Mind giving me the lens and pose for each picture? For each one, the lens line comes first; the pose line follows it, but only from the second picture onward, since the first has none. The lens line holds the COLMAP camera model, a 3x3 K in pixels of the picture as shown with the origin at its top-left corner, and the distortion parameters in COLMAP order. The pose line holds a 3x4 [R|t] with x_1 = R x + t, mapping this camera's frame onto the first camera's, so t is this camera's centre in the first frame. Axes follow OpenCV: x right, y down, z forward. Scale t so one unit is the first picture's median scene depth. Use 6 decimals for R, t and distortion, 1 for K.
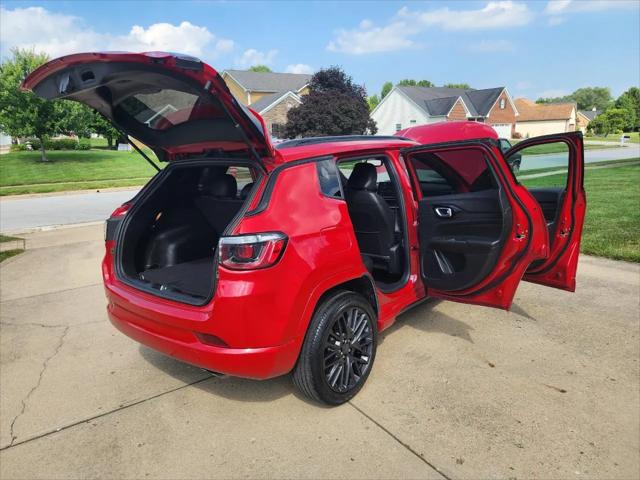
lens RADIAL K [[455.3, 0, 321.0], [0, 455.3, 225.1], [0, 0, 1]] dist [0.073034, -0.074070]
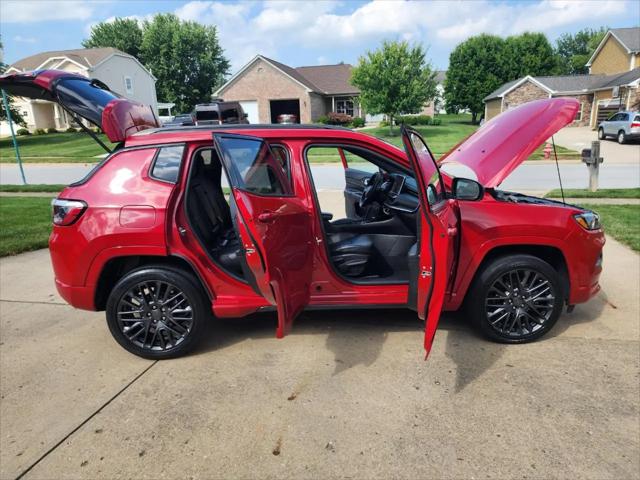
lens RADIAL K [[455.3, 0, 321.0], [0, 455.3, 225.1], [0, 0, 1]] dist [0.073034, -0.074070]
pose [[0.660761, 0.176047, -0.729659, 0.188546], [-0.134933, 0.984129, 0.115251, -0.023024], [0.738369, 0.022302, 0.674029, 0.088086]]
